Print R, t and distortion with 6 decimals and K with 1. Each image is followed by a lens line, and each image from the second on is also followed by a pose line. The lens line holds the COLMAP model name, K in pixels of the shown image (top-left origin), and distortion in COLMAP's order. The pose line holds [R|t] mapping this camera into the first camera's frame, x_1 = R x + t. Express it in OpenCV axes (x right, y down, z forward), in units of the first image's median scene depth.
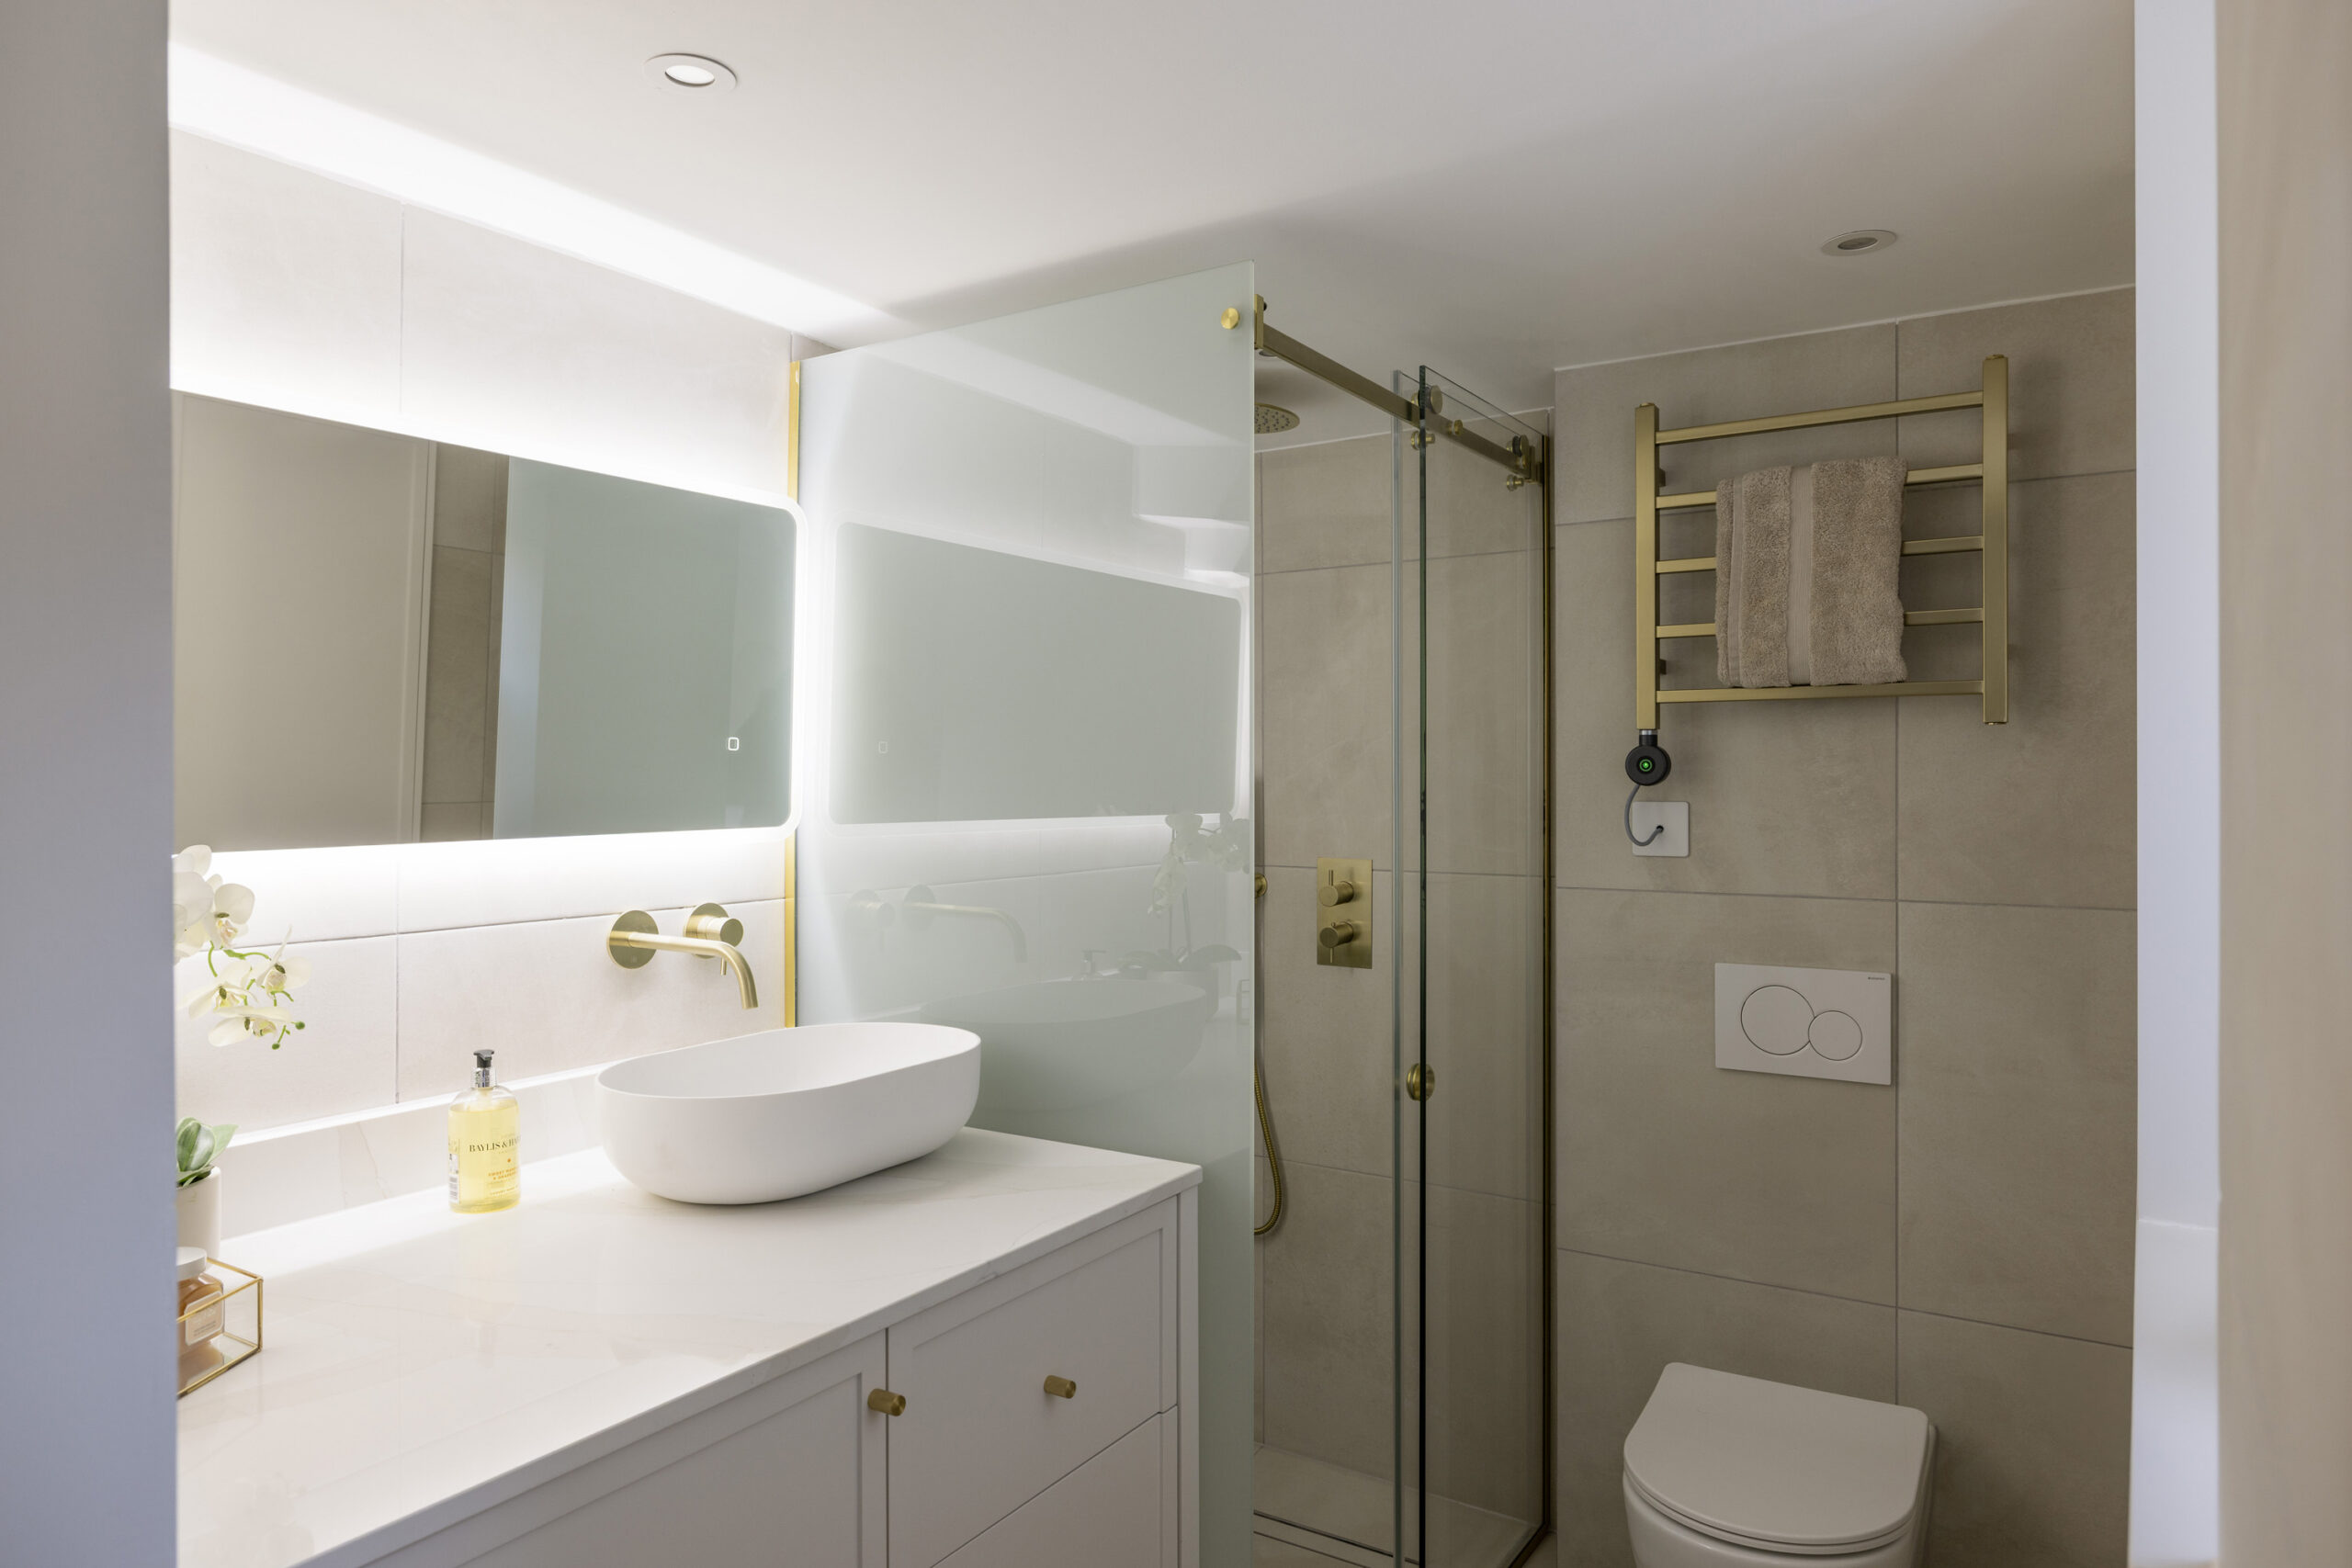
lens RADIAL K [[1439.5, 0, 1178.0], [0, 1439.5, 778.8], [0, 0, 1]] dist [0.002038, -0.000034]
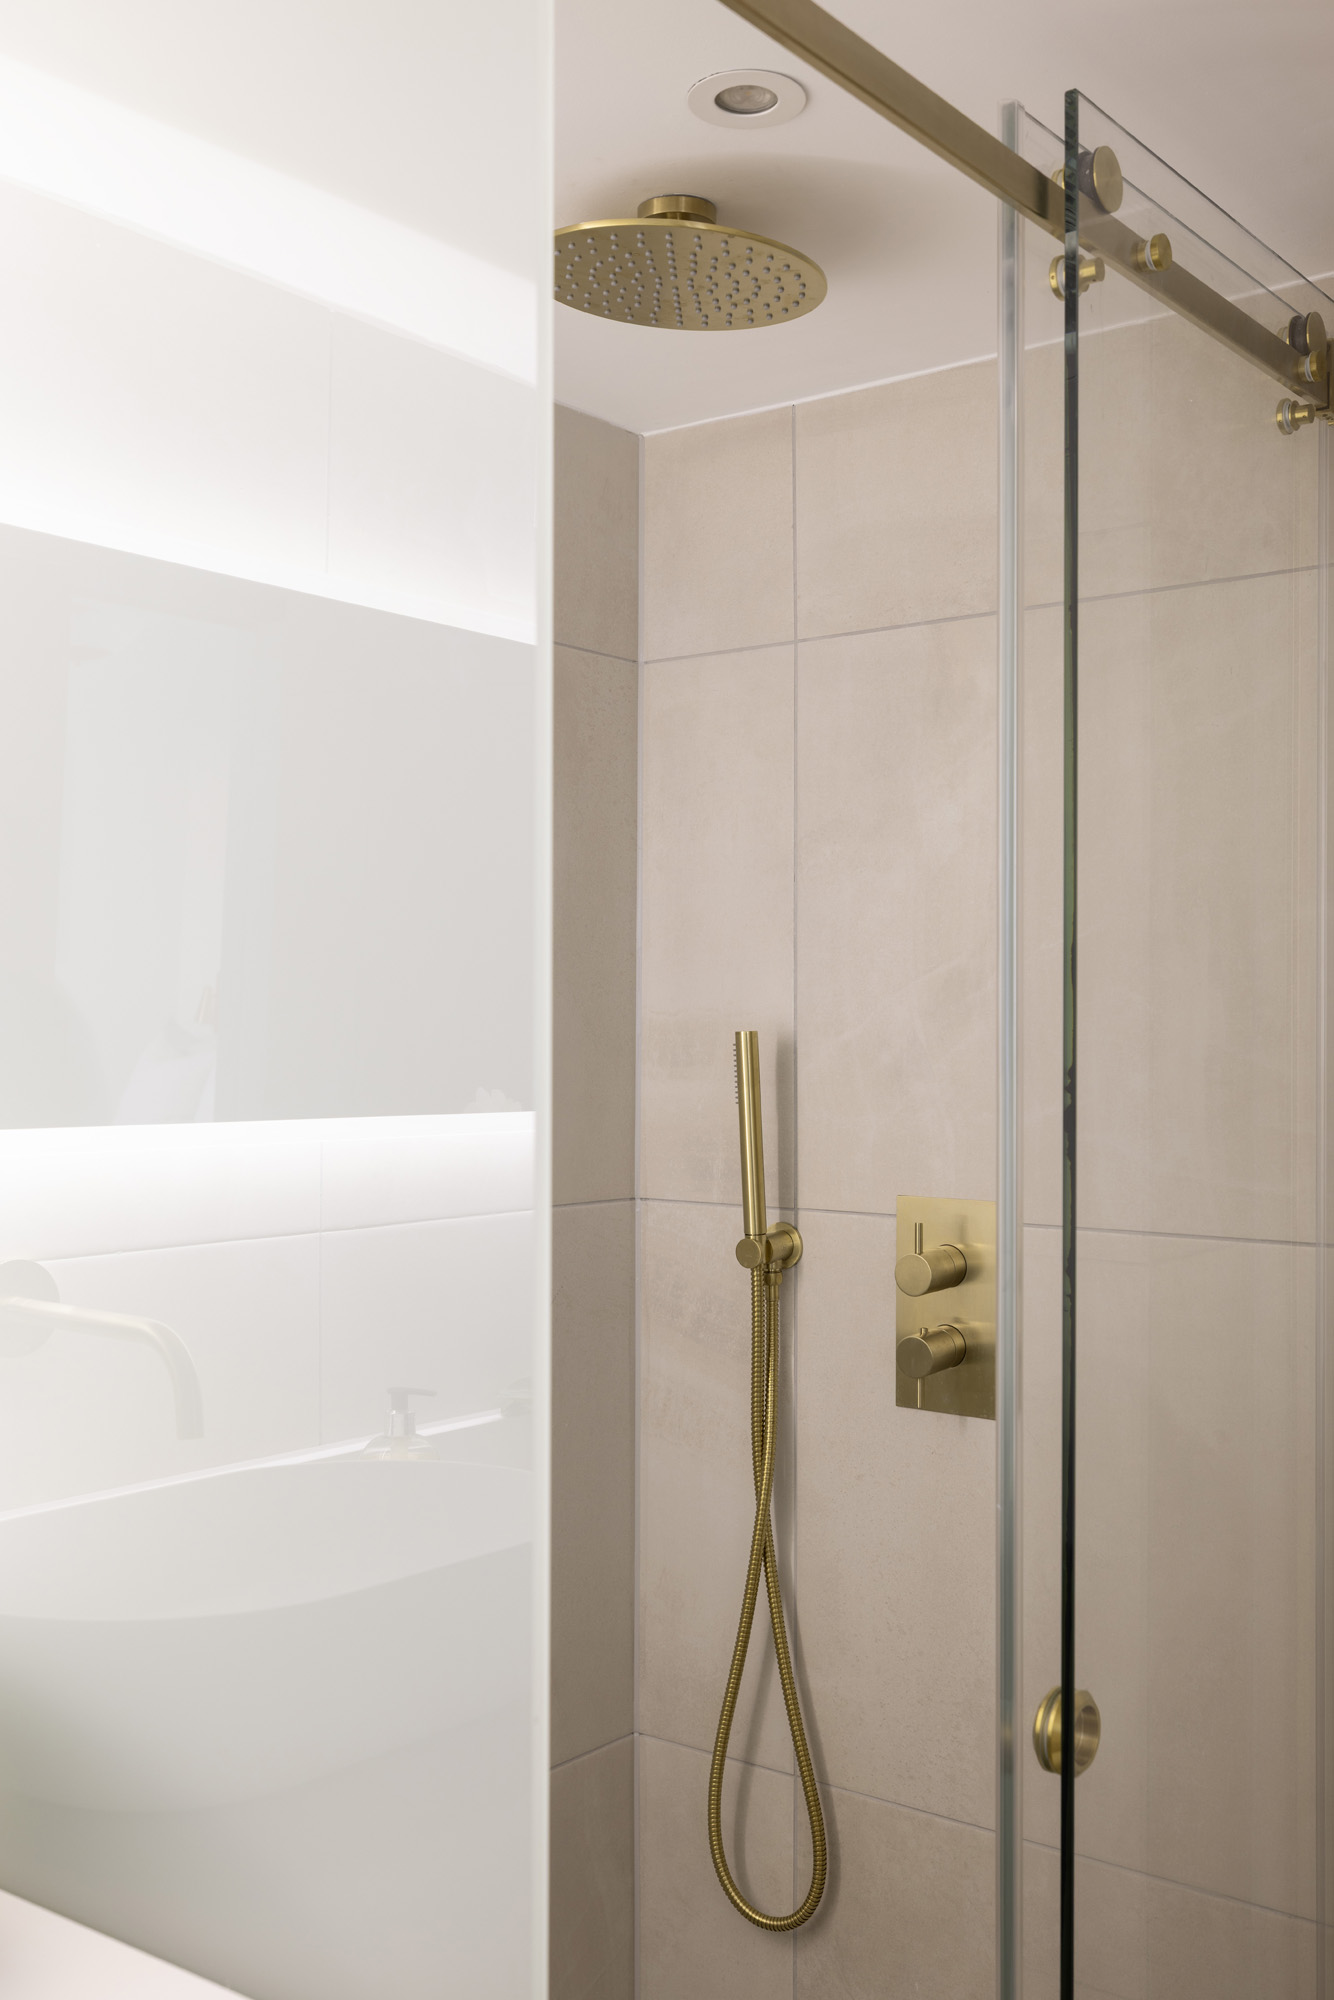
lens RADIAL K [[2004.9, 0, 638.9], [0, 2004.9, 1063.2], [0, 0, 1]] dist [0.004095, 0.000000]
pose [[0.995254, -0.000843, -0.097305, 0.094151], [0.001742, 0.999957, 0.009151, 0.001905], [0.097293, -0.009277, 0.995213, 0.361867]]
